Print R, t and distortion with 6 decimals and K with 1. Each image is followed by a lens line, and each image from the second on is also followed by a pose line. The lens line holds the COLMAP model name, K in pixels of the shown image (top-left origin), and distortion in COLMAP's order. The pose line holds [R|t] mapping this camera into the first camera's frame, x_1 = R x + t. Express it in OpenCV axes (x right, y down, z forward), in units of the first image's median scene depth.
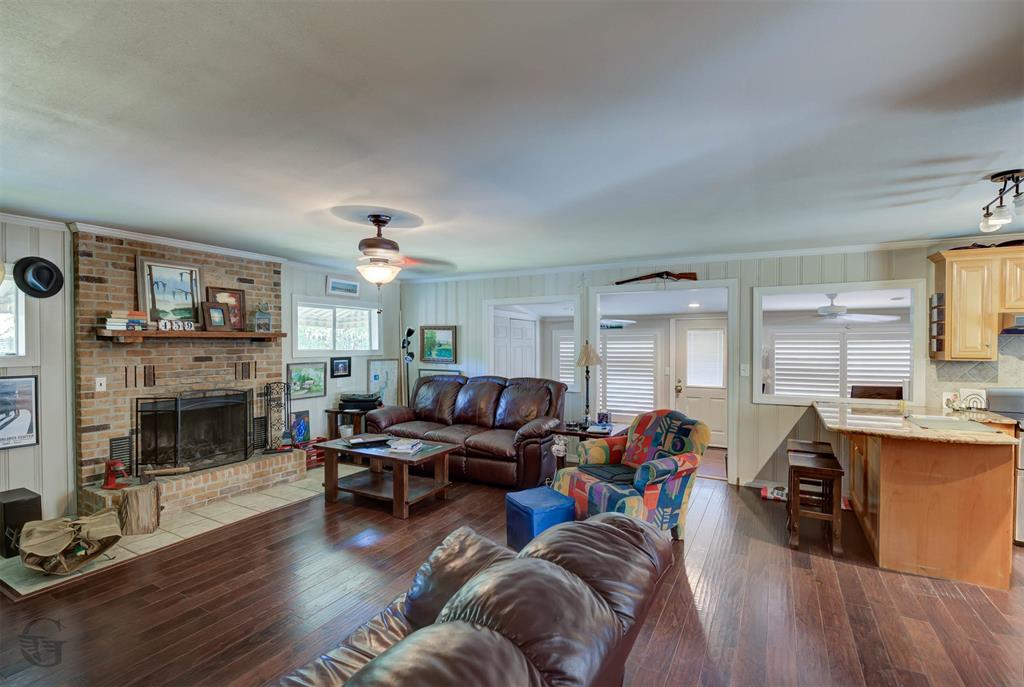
lens RADIAL K [[465.6, 0, 516.1], [0, 465.6, 346.6], [0, 0, 1]] dist [-0.000422, 0.000067]
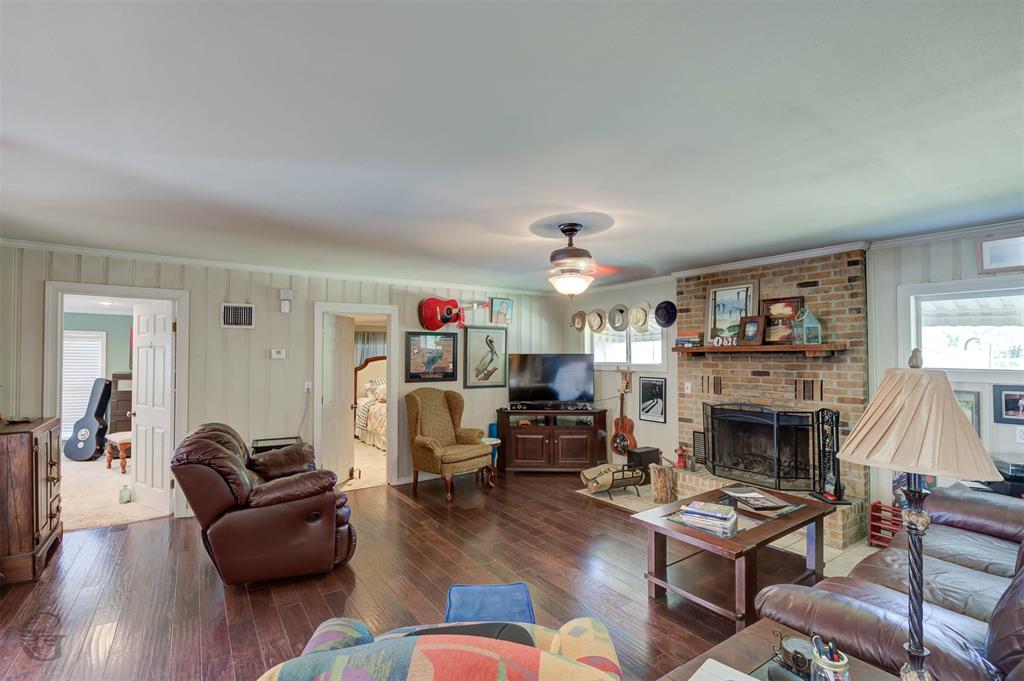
lens RADIAL K [[465.6, 0, 516.5], [0, 465.6, 345.5], [0, 0, 1]] dist [-0.000422, 0.000067]
pose [[-0.428342, -0.018847, -0.903420, 0.454171], [-0.007970, 0.999822, -0.017079, -0.011878], [0.903582, -0.000115, -0.428416, 0.968688]]
